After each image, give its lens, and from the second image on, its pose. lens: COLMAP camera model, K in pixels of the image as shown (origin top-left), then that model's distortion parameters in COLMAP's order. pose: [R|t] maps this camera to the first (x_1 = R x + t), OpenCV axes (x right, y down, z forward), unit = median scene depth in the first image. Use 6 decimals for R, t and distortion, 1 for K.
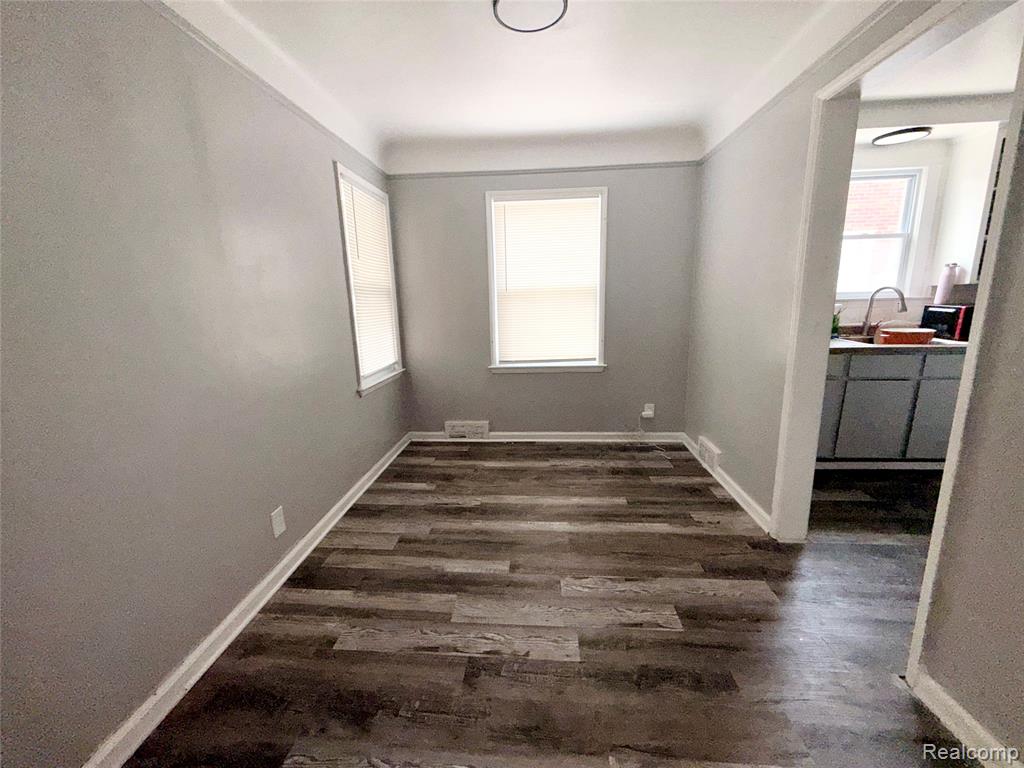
lens RADIAL K [[410.9, 0, 510.7], [0, 410.9, 379.8], [0, 0, 1]] dist [0.000855, -0.000569]
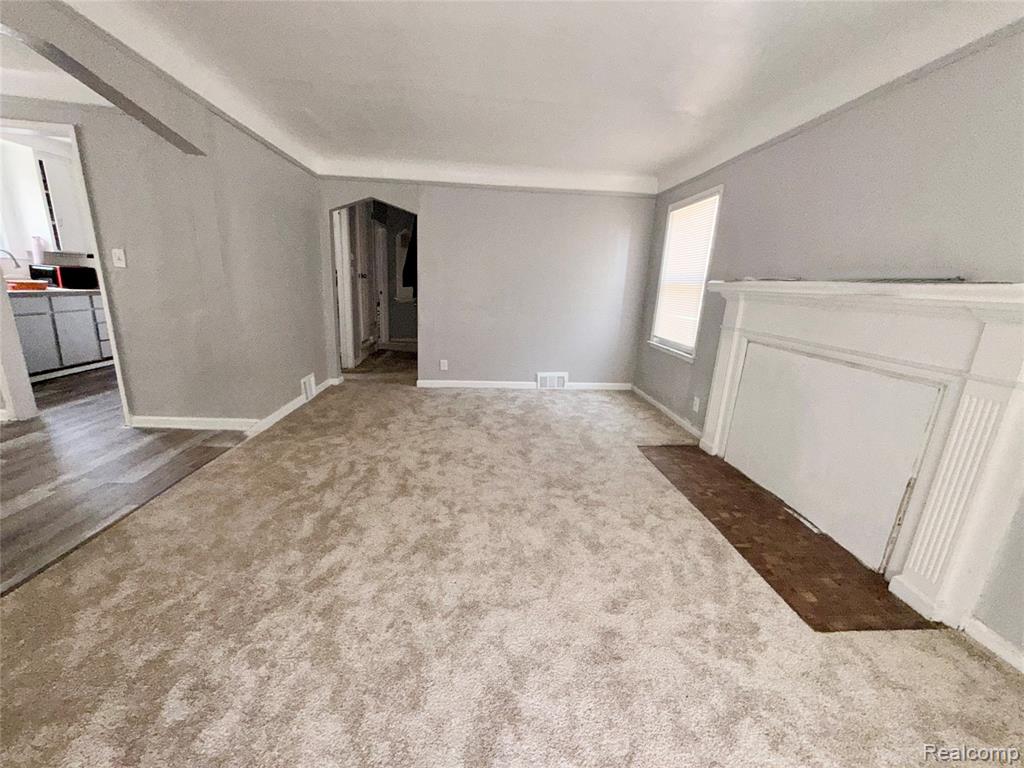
lens RADIAL K [[410.9, 0, 511.6], [0, 410.9, 384.4], [0, 0, 1]] dist [0.000855, -0.000569]
pose [[-0.145451, -0.222736, 0.963967, -0.780369], [0.138211, 0.960200, 0.242720, 0.116164], [-0.979664, 0.168535, -0.108877, -0.467620]]
